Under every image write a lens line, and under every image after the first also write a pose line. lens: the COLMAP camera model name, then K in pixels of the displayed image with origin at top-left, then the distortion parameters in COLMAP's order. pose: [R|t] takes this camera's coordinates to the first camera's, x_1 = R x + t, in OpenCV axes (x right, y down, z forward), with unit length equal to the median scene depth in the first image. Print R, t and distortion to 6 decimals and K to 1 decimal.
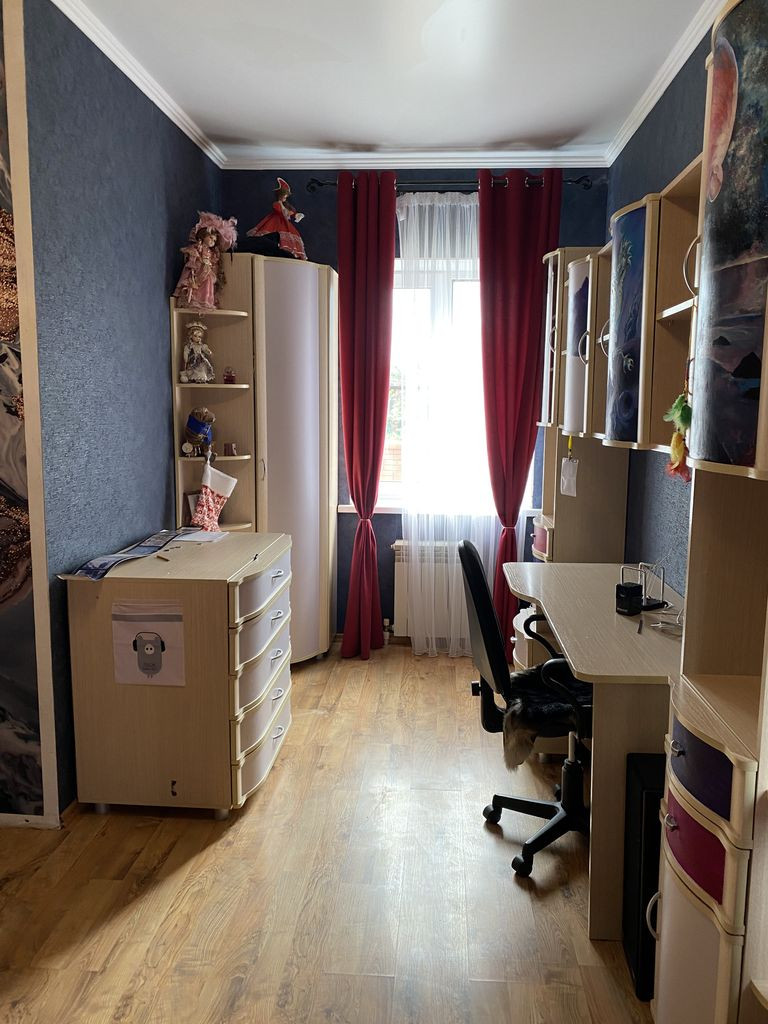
lens RADIAL K [[769.6, 0, 385.4], [0, 769.6, 503.4], [0, 0, 1]] dist [0.028029, -0.046523]
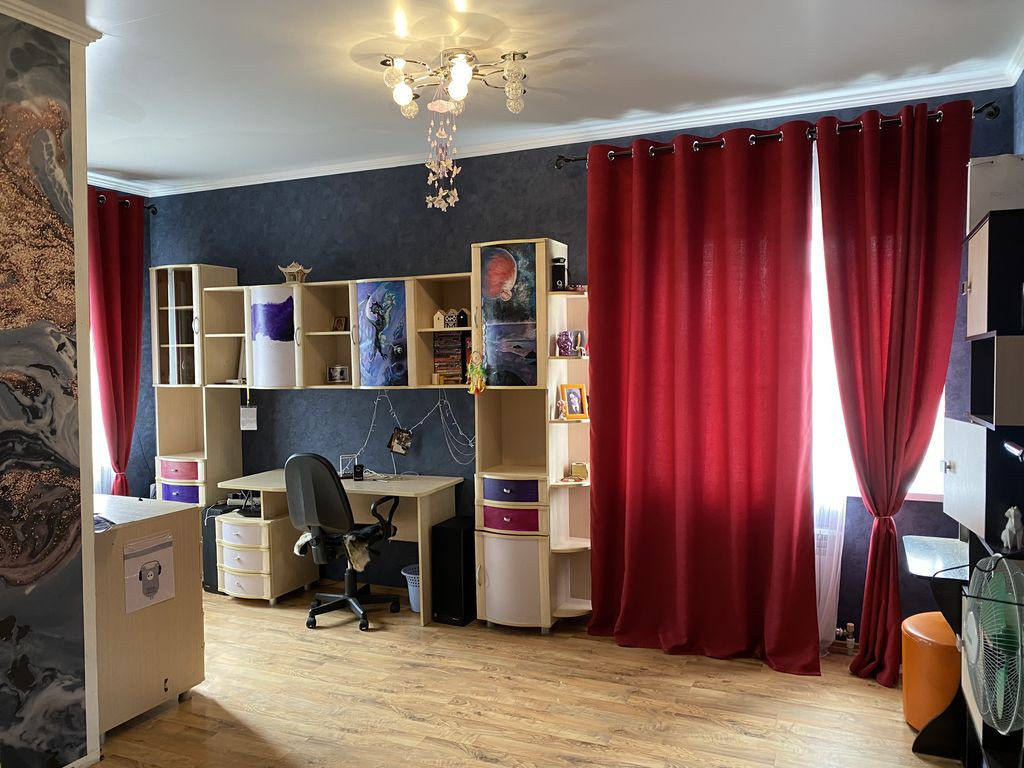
lens RADIAL K [[769.6, 0, 514.1], [0, 769.6, 386.1], [0, 0, 1]] dist [0.028029, -0.046523]
pose [[0.343604, -0.054039, 0.937559, -1.328131], [0.142708, 0.989754, 0.004747, -0.038335], [-0.928208, 0.132166, 0.347795, -0.019667]]
